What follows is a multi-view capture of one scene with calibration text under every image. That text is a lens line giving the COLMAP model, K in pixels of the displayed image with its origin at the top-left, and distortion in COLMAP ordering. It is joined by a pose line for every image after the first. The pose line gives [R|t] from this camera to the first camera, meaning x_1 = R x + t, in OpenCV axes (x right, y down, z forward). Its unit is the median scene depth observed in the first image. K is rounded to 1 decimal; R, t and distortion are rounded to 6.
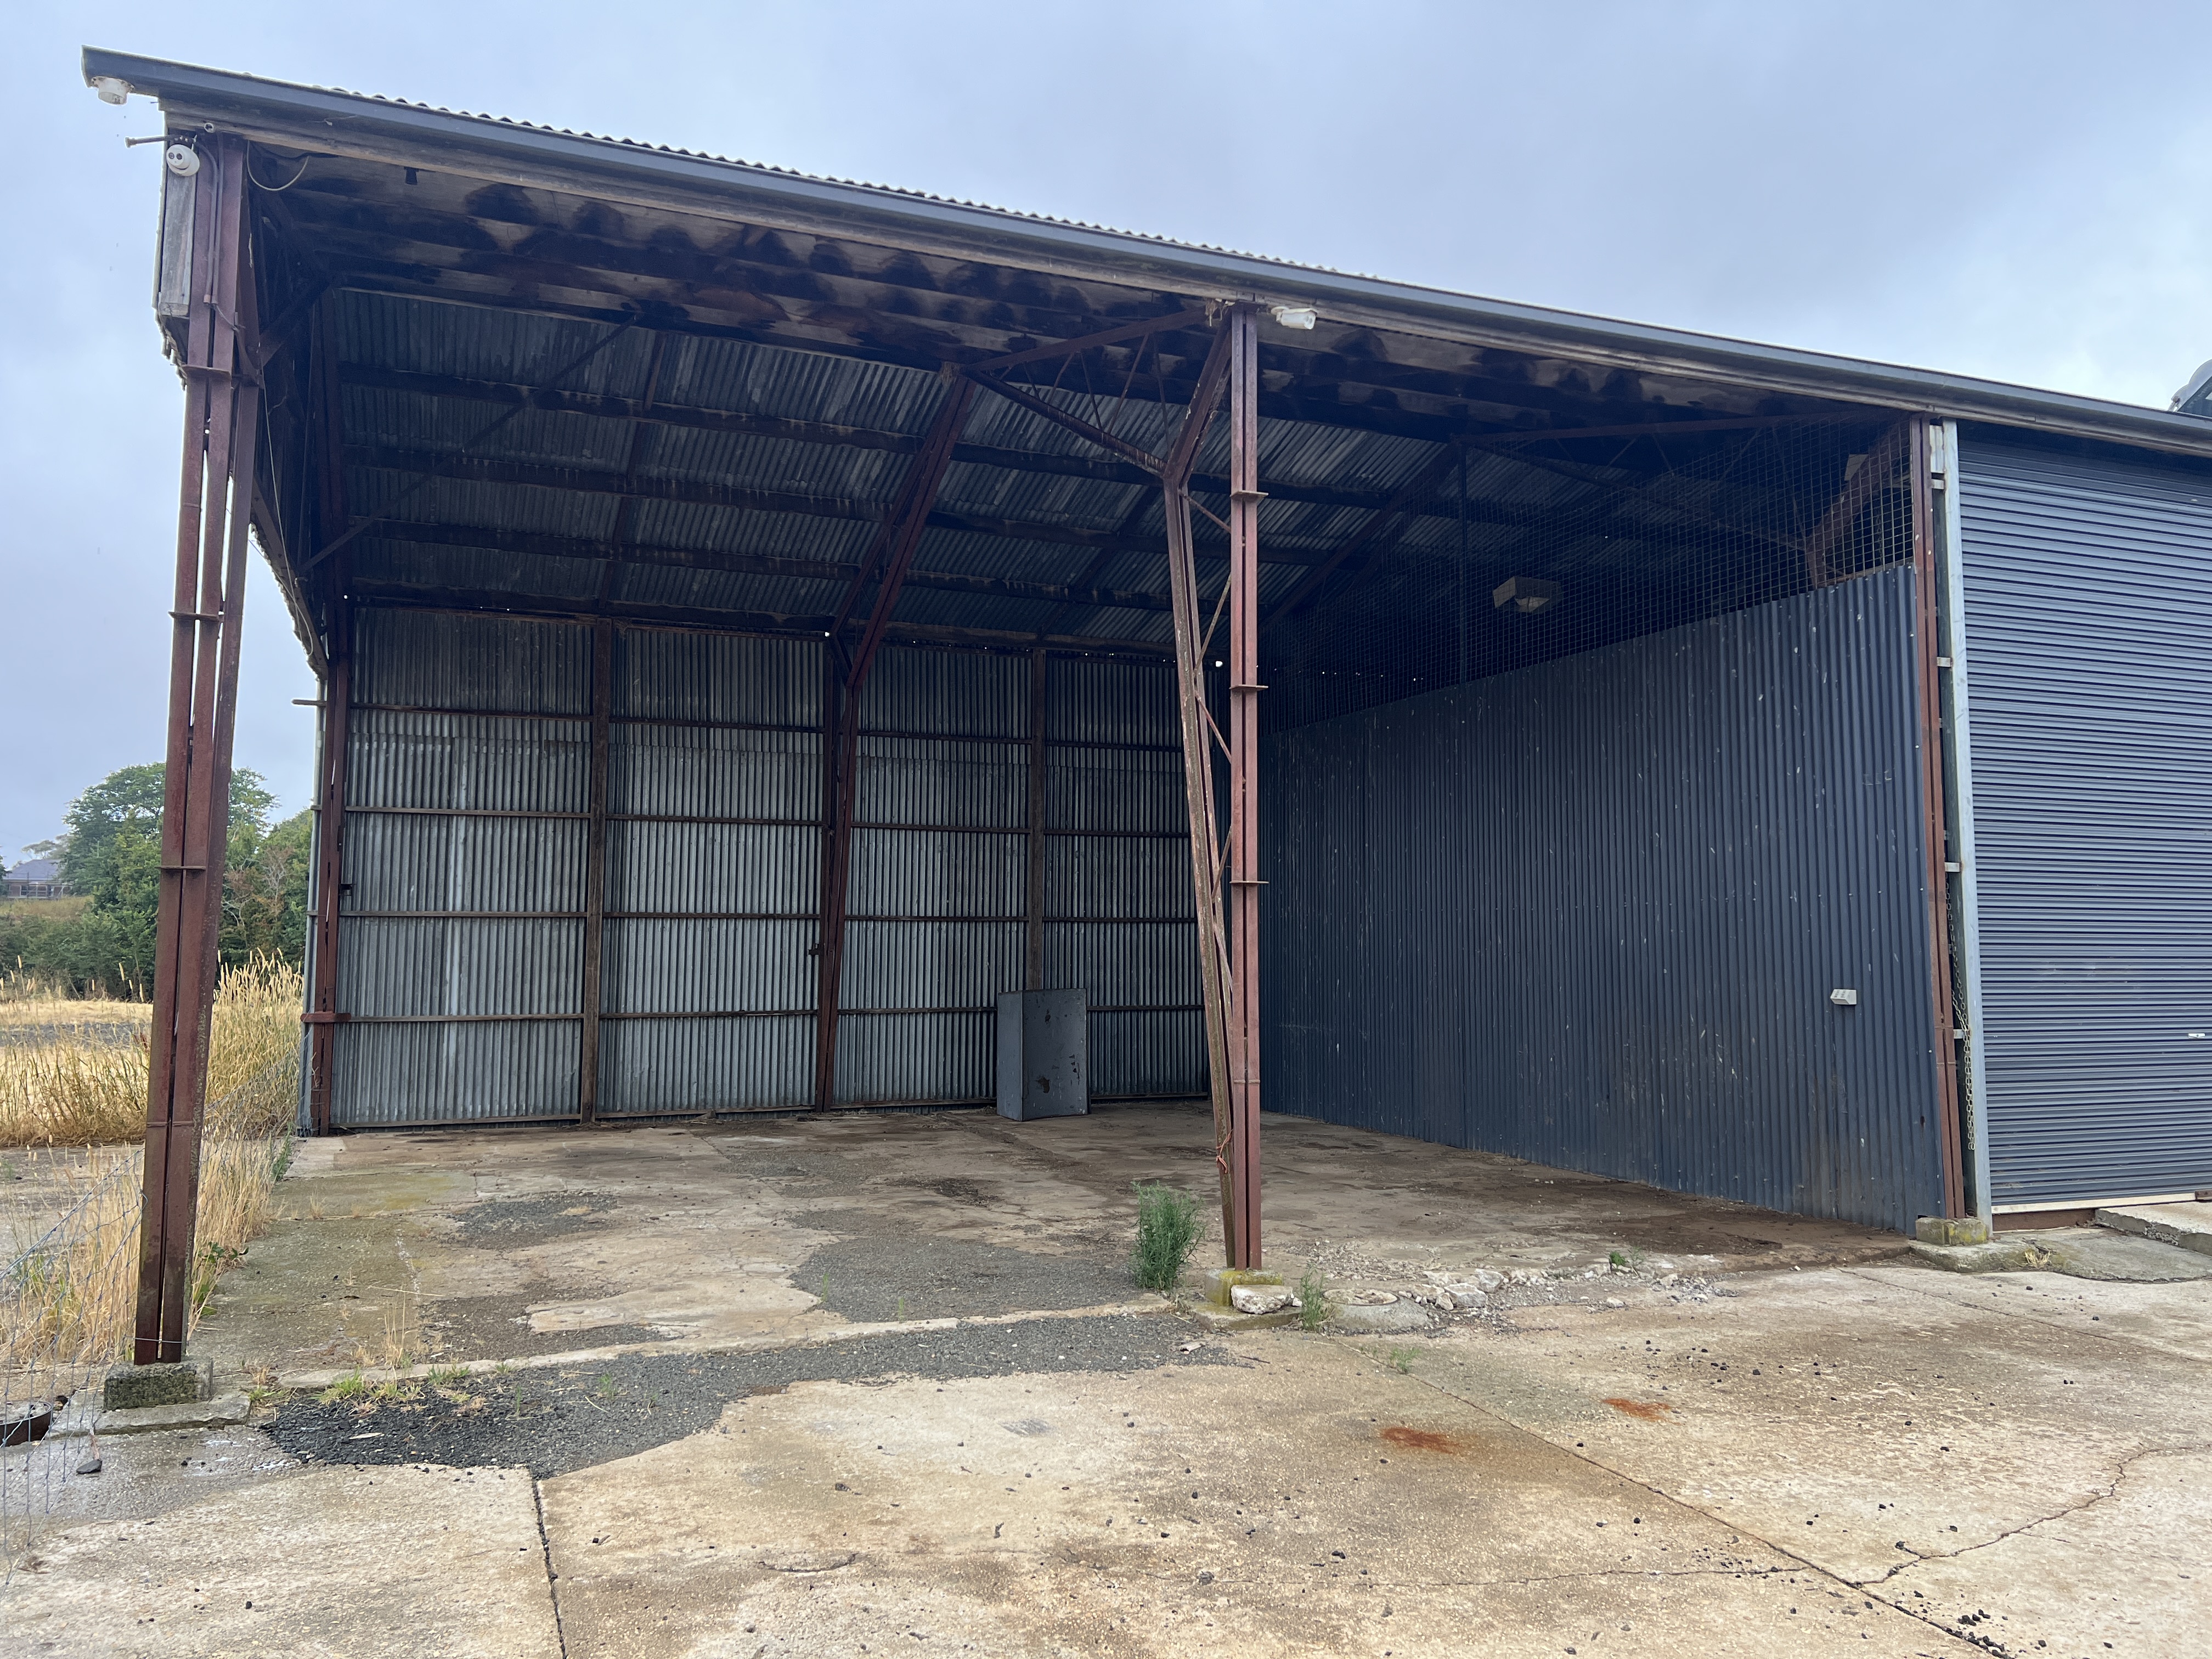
lens RADIAL K [[1656.1, 0, 1205.9], [0, 1656.1, 820.1], [0, 0, 1]] dist [0.102895, -0.165992]
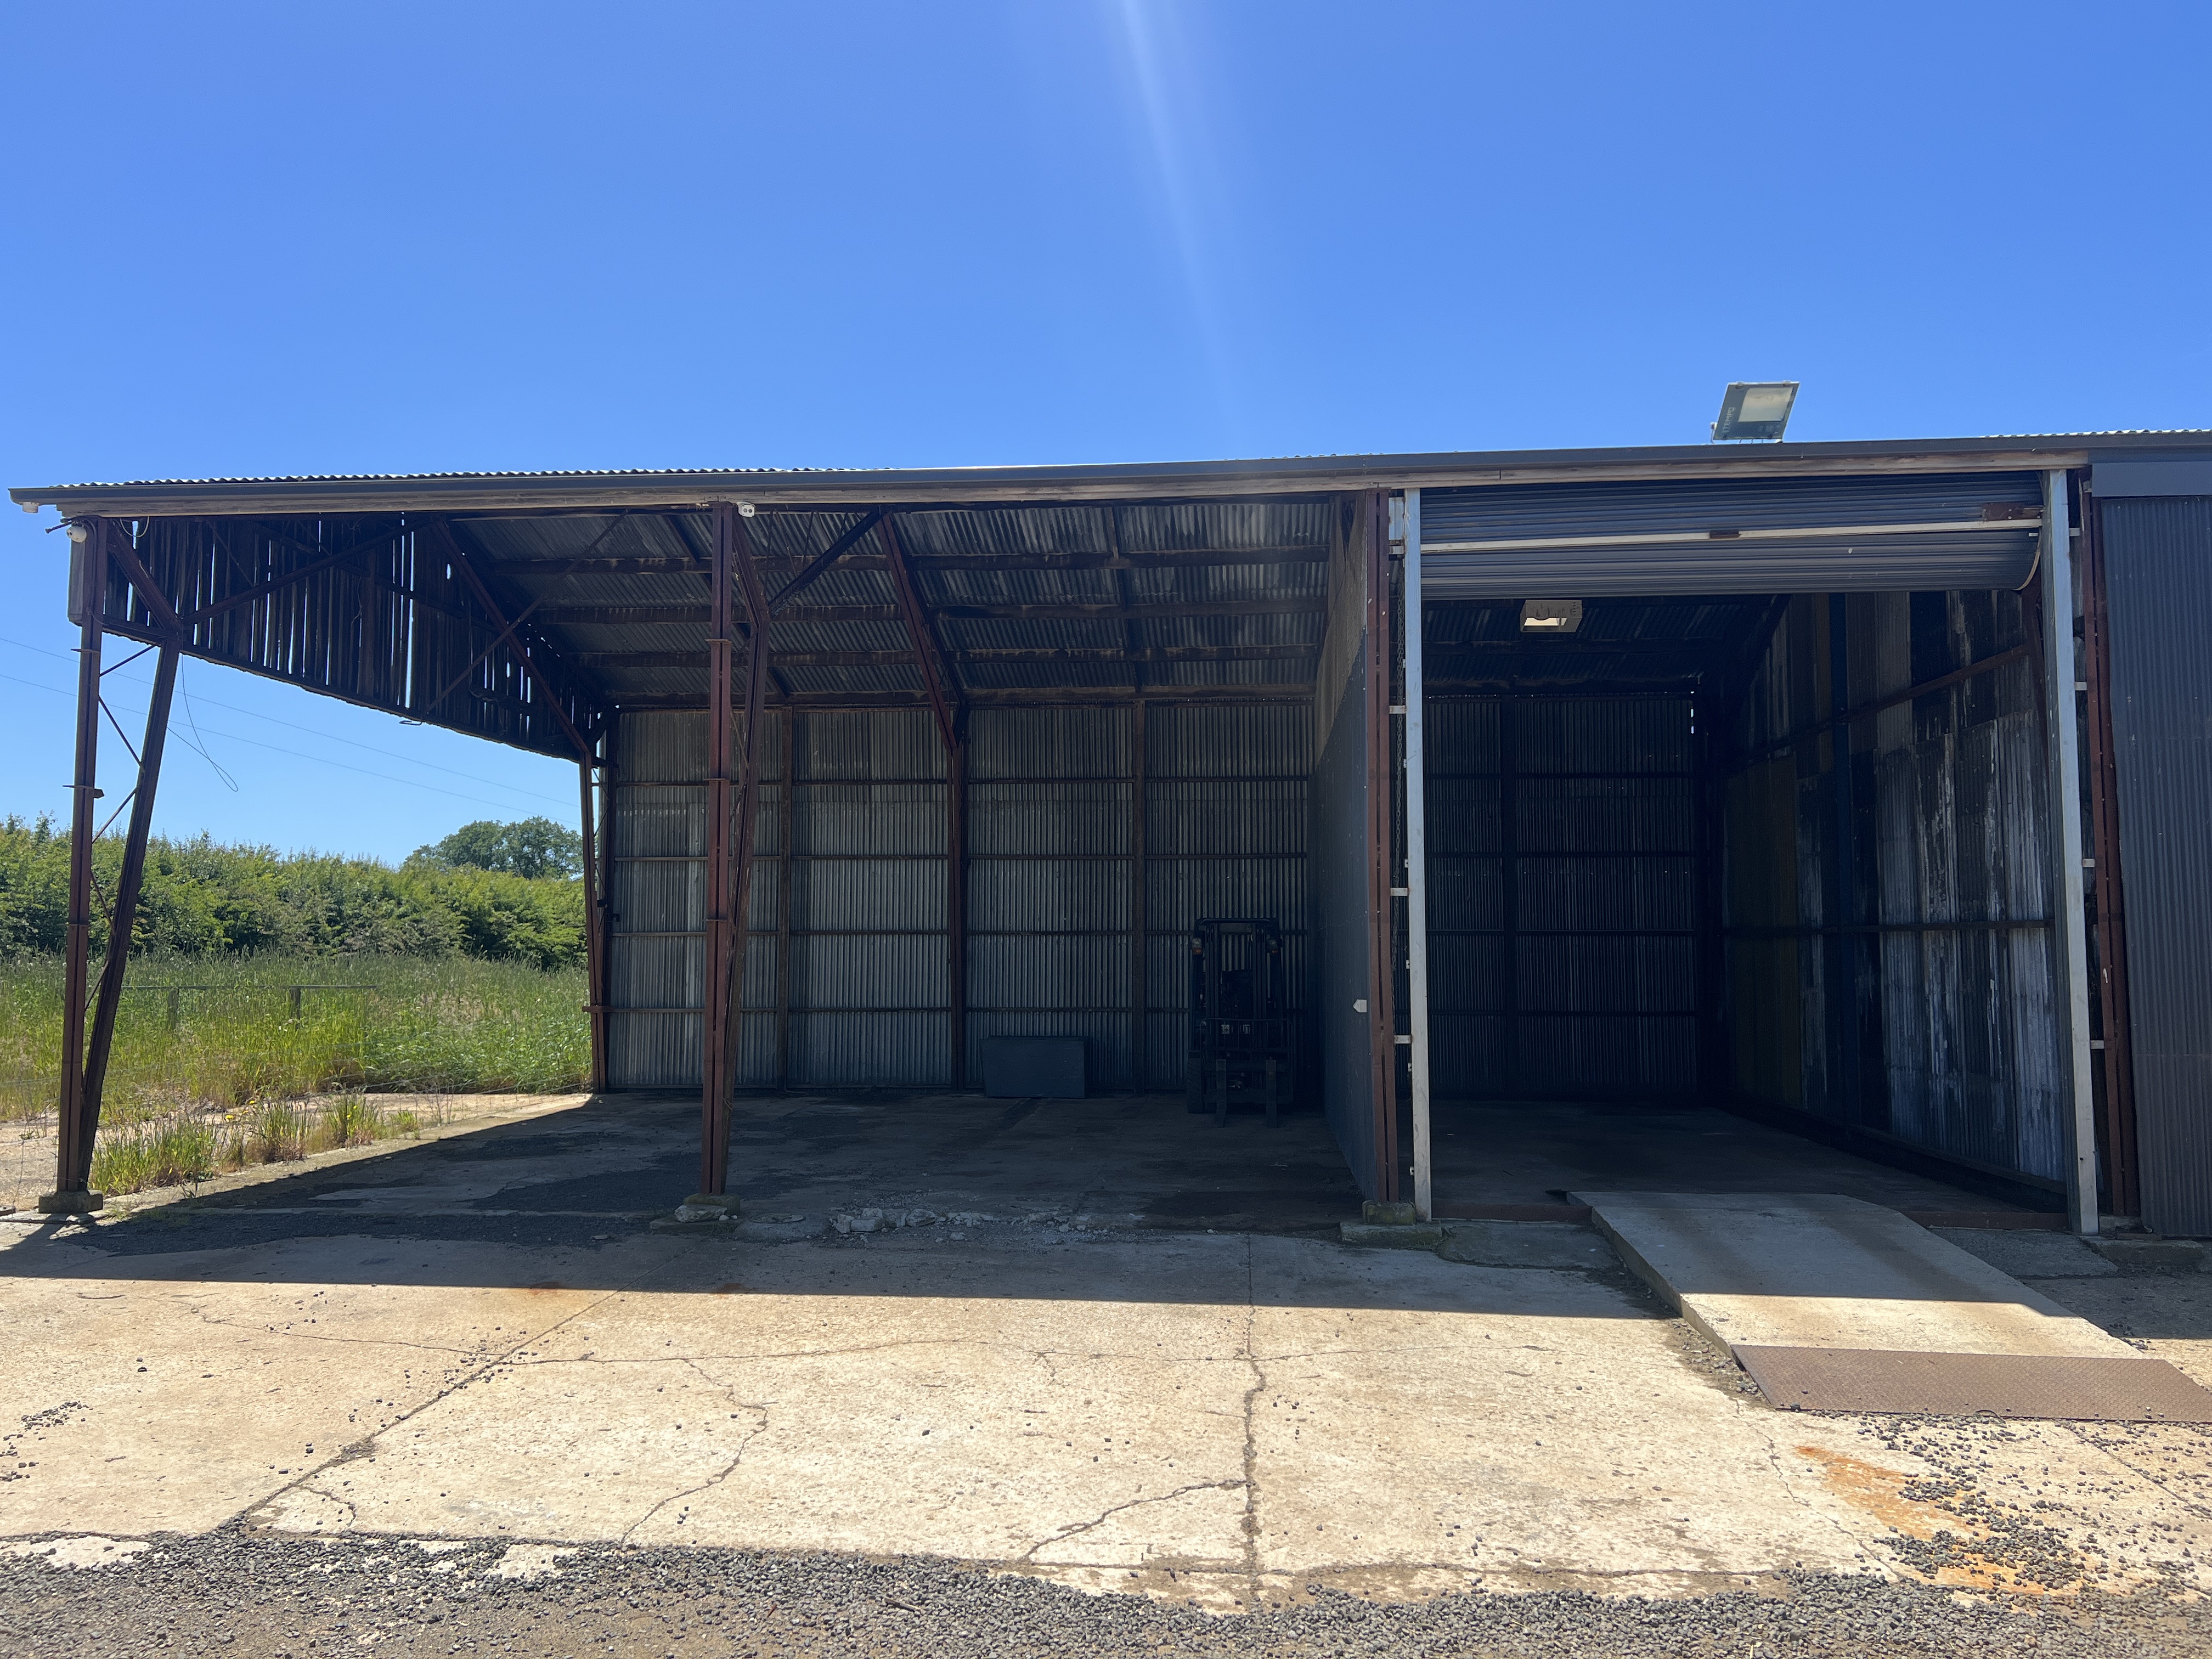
lens RADIAL K [[1641.1, 0, 1096.6], [0, 1641.1, 824.6], [0, 0, 1]] dist [0.047112, -0.062404]
pose [[0.888190, -0.035071, -0.458136, 0.429370], [0.035897, 0.999332, -0.006907, -0.009729], [0.458072, -0.010311, 0.888855, -0.038228]]
